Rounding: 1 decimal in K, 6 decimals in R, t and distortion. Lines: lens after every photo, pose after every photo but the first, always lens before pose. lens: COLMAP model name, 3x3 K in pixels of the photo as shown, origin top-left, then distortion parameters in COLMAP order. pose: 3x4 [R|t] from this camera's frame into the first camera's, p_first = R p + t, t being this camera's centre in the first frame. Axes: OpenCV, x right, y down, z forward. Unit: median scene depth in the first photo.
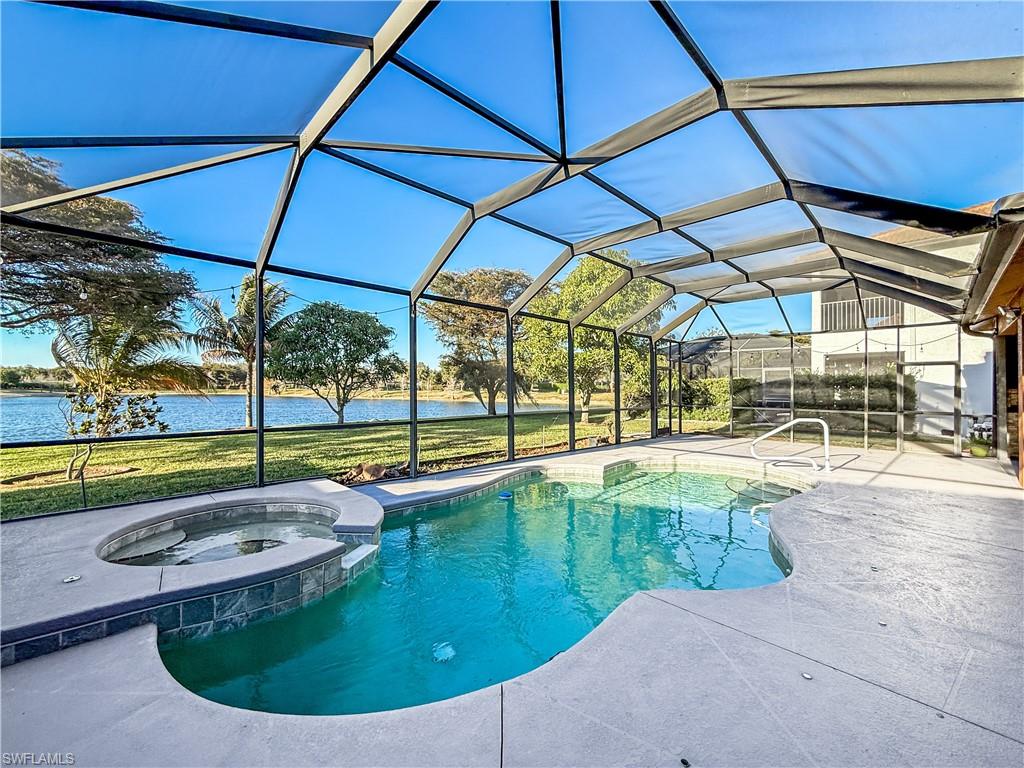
lens RADIAL K [[421.7, 0, 519.0], [0, 421.7, 382.4], [0, 0, 1]] dist [-0.011805, 0.001746]
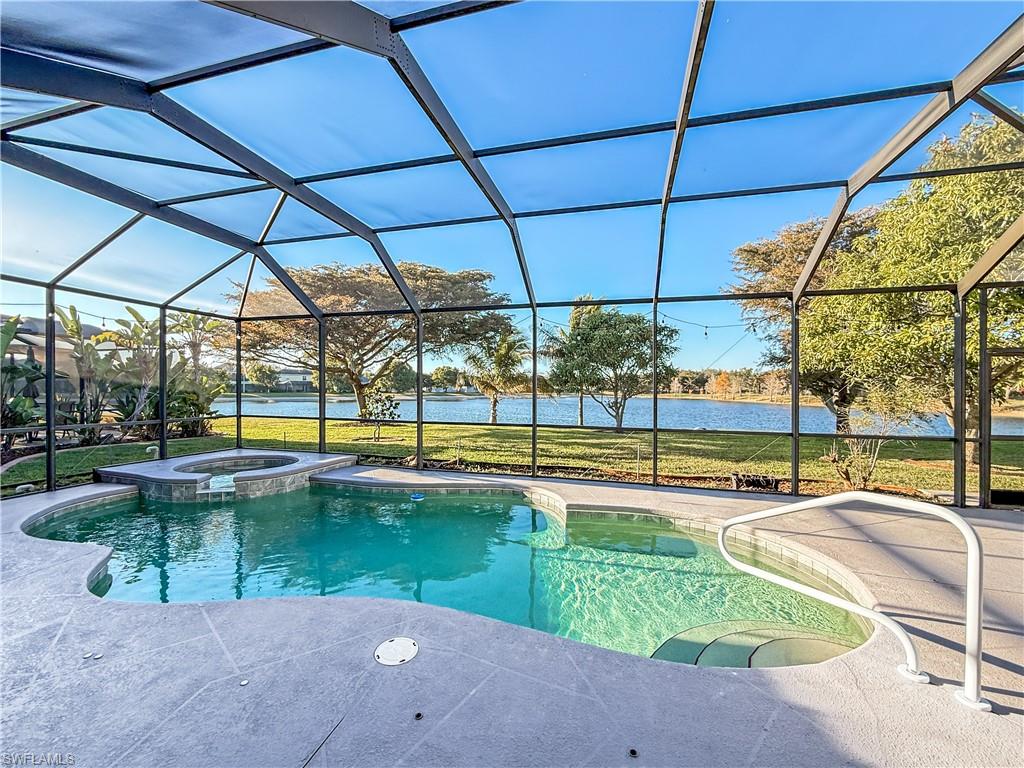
lens RADIAL K [[421.7, 0, 515.0], [0, 421.7, 387.7], [0, 0, 1]] dist [-0.011805, 0.001746]
pose [[0.512011, 0.002513, -0.858975, 0.517957], [-0.002217, 0.999996, 0.001604, -0.003389], [0.858976, 0.001083, 0.512014, 0.355605]]
